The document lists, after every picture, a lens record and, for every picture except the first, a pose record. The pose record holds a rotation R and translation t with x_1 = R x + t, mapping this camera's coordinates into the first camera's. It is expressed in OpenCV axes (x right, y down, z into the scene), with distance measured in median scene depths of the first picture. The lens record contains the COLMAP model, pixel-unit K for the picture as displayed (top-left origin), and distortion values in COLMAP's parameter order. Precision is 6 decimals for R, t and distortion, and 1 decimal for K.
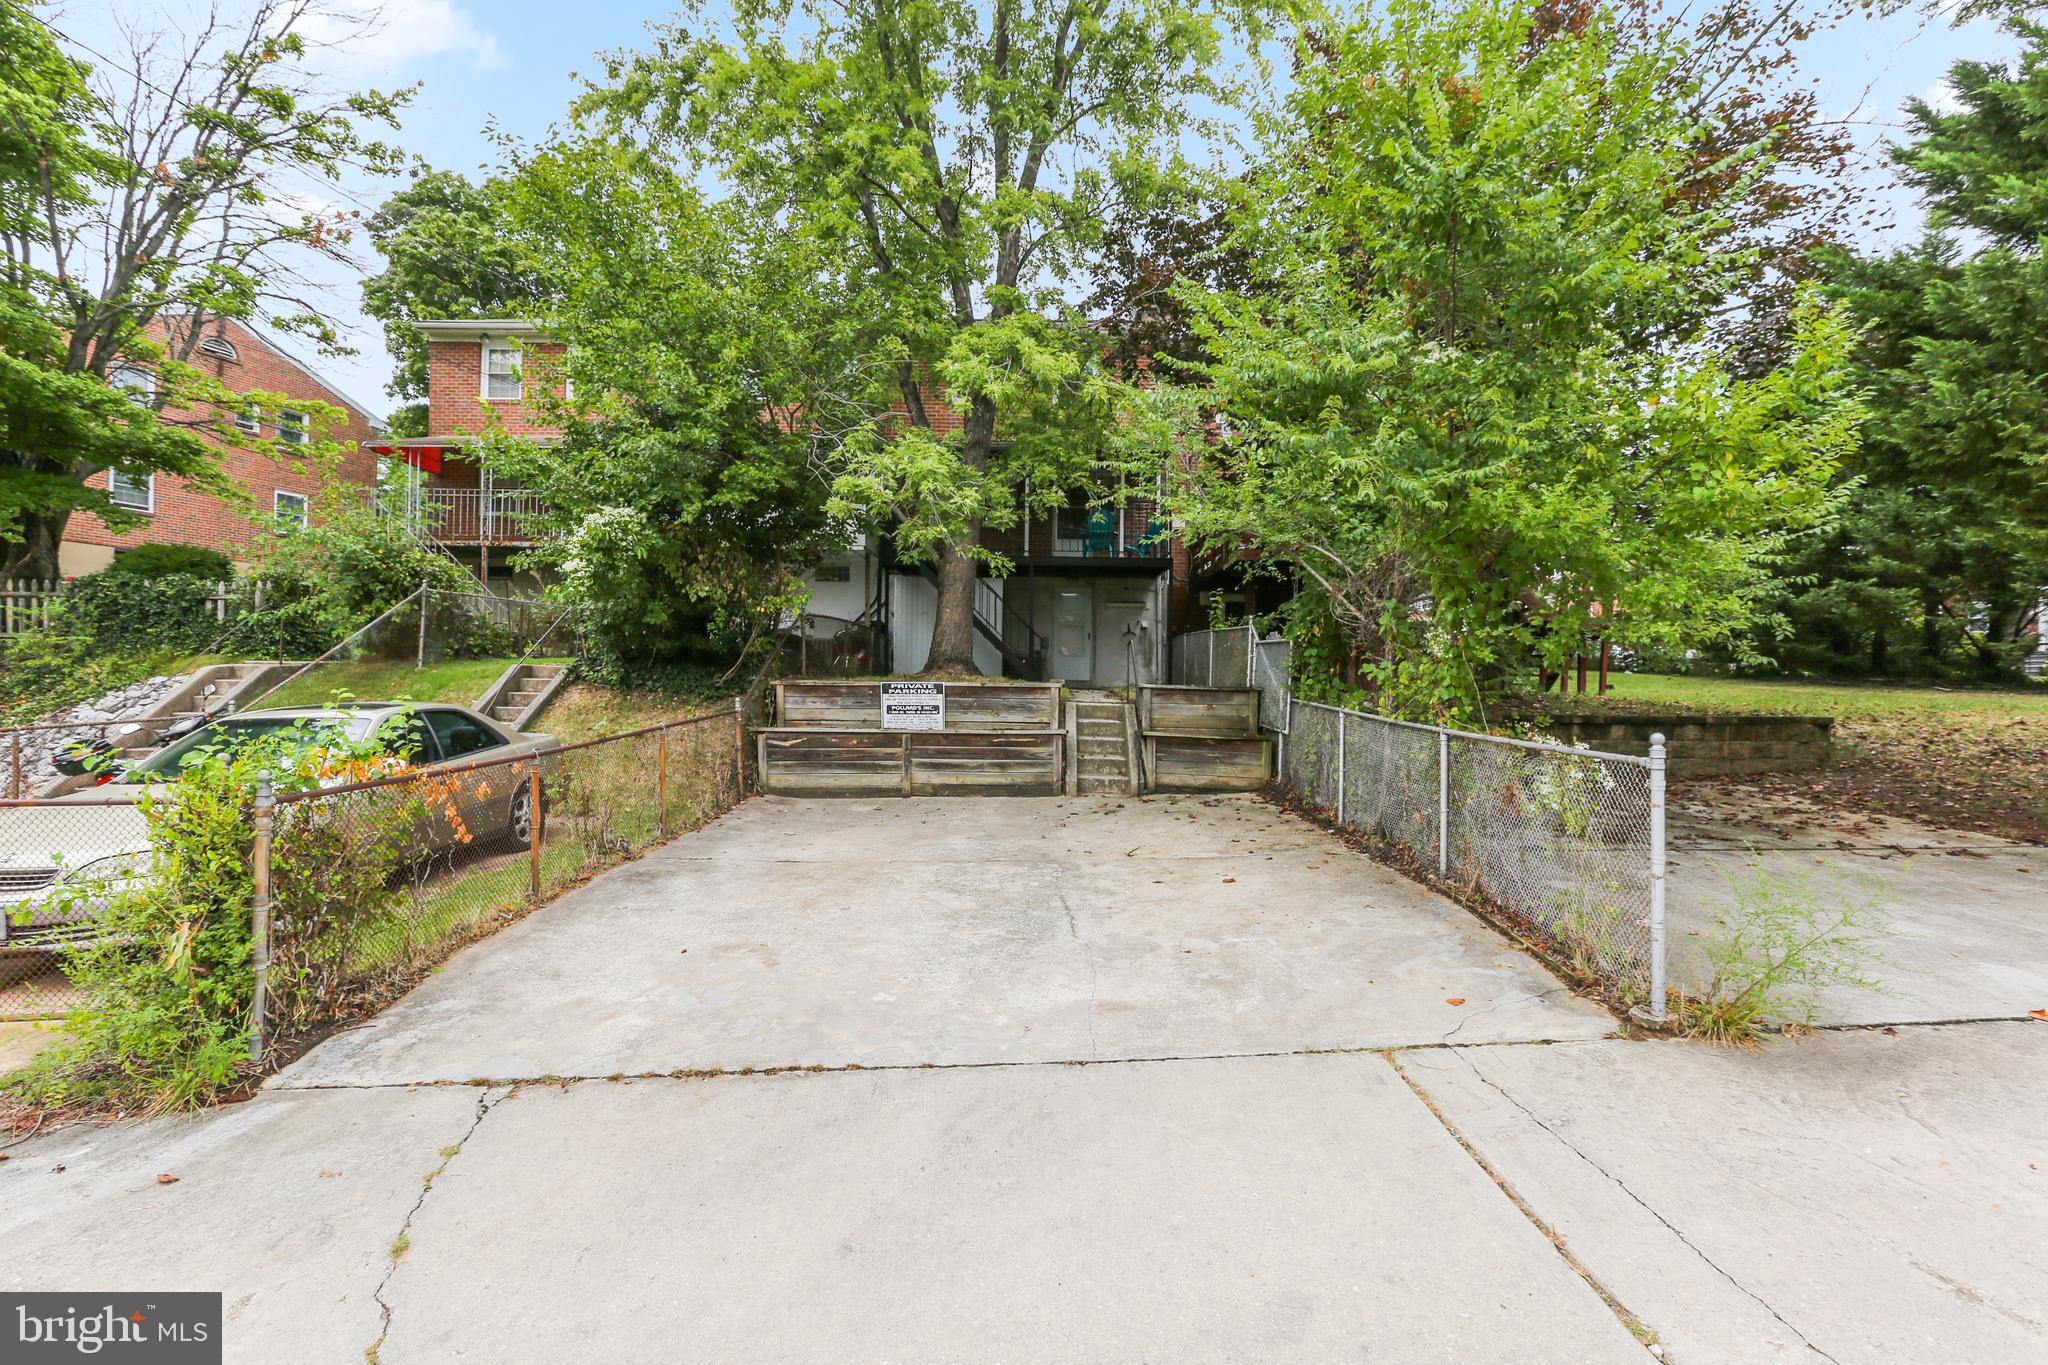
lens RADIAL K [[1027.8, 0, 1023.5], [0, 1027.8, 638.9], [0, 0, 1]] dist [0.000241, -0.000214]
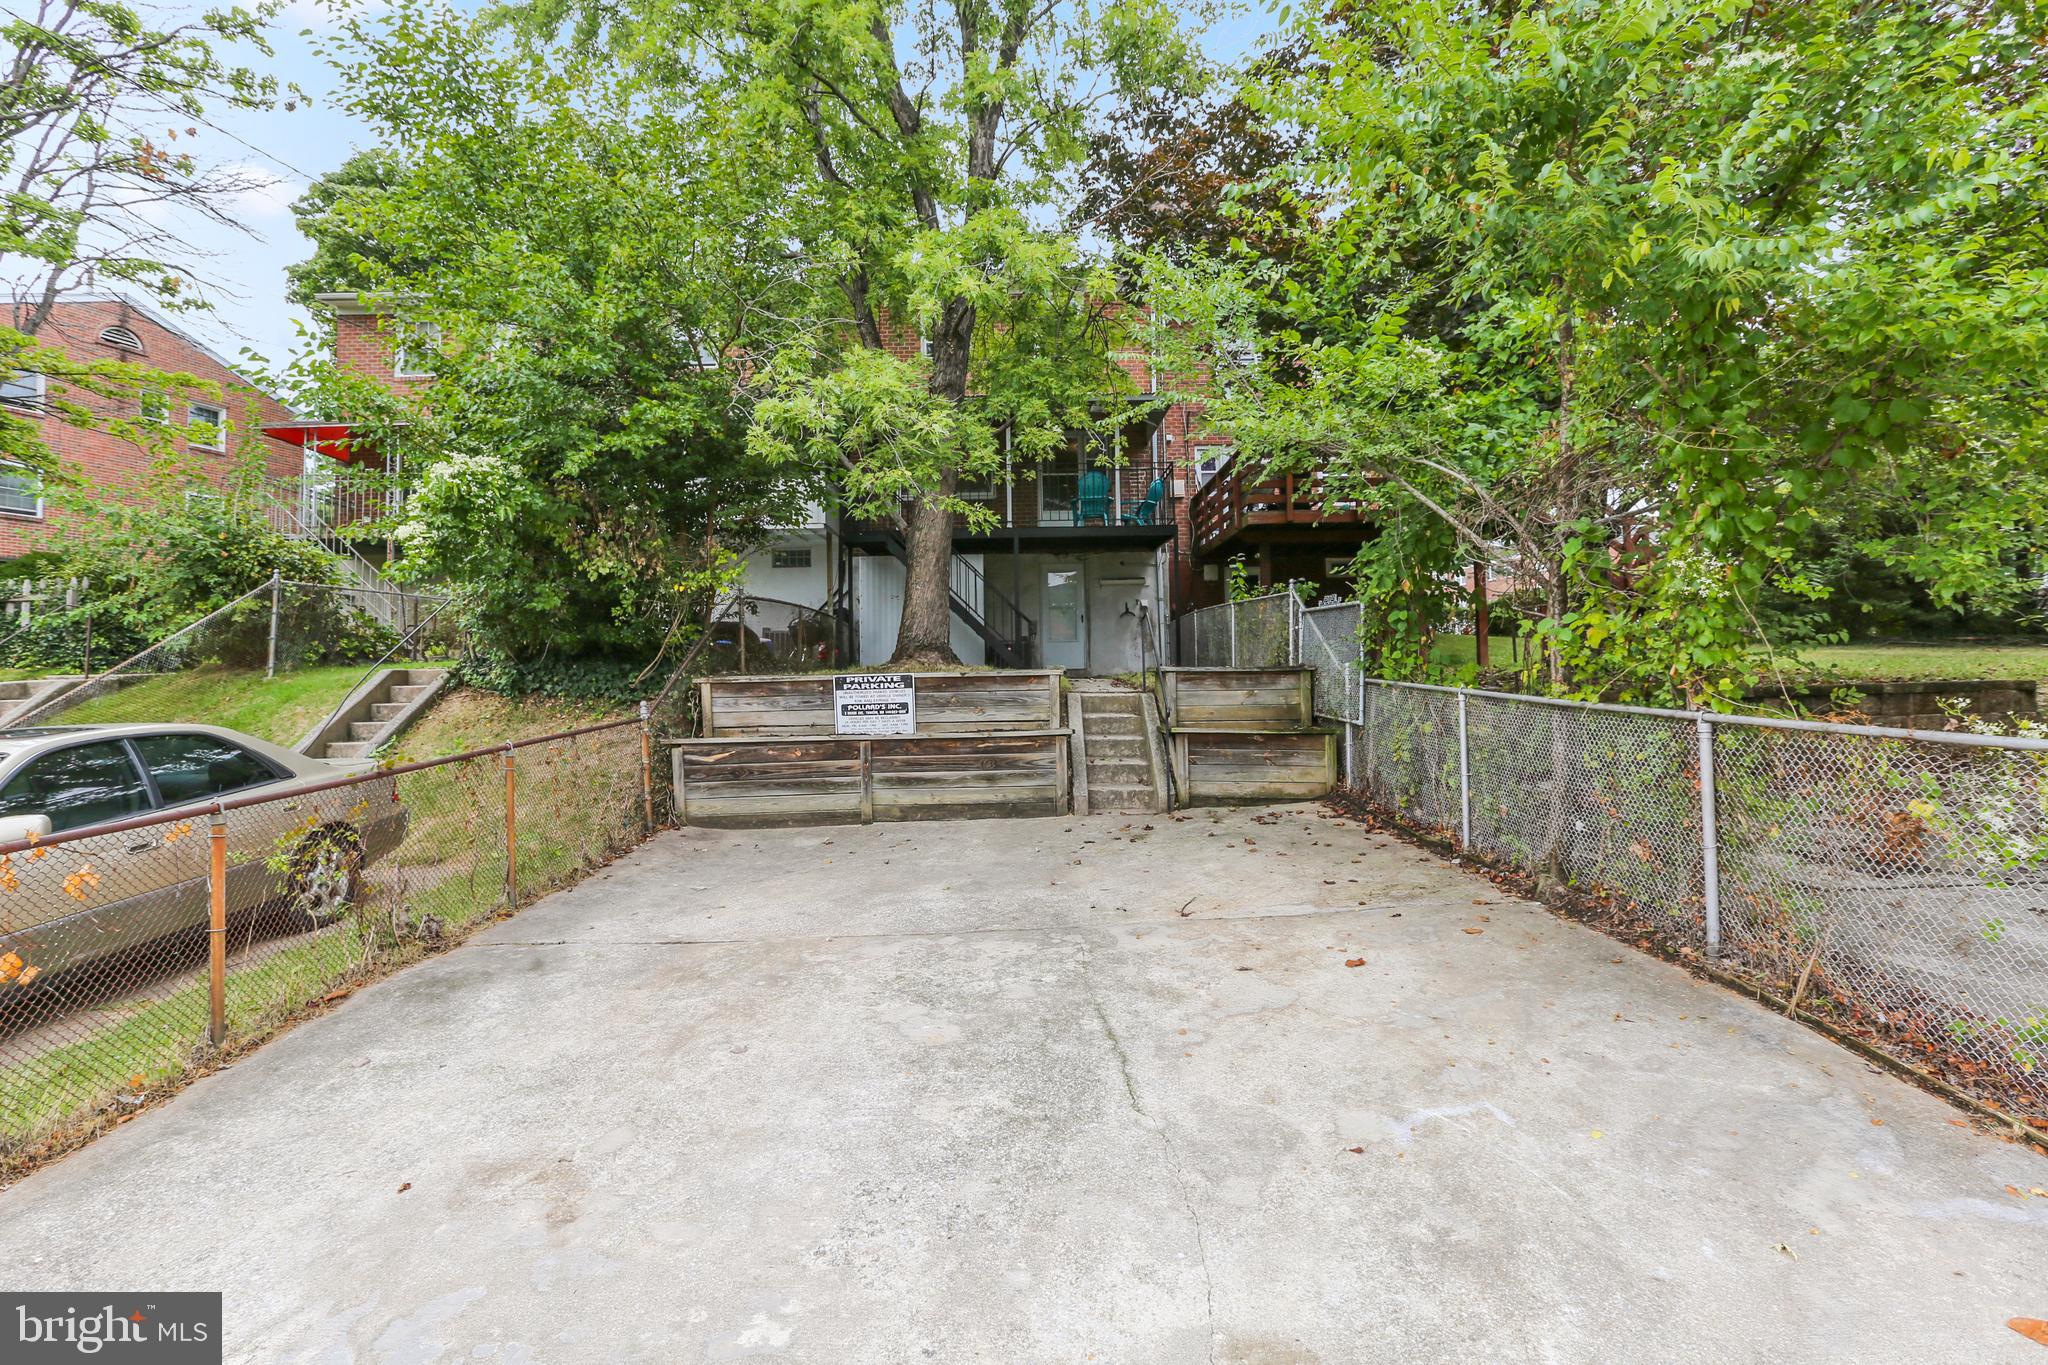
lens RADIAL K [[968.6, 0, 1056.7], [0, 968.6, 589.2], [0, 0, 1]] dist [-0.001046, 0.000311]
pose [[0.997965, -0.026505, 0.057997, -0.009277], [0.029247, 0.998469, -0.046955, 0.016585], [-0.056664, 0.048555, 0.997212, 0.255983]]
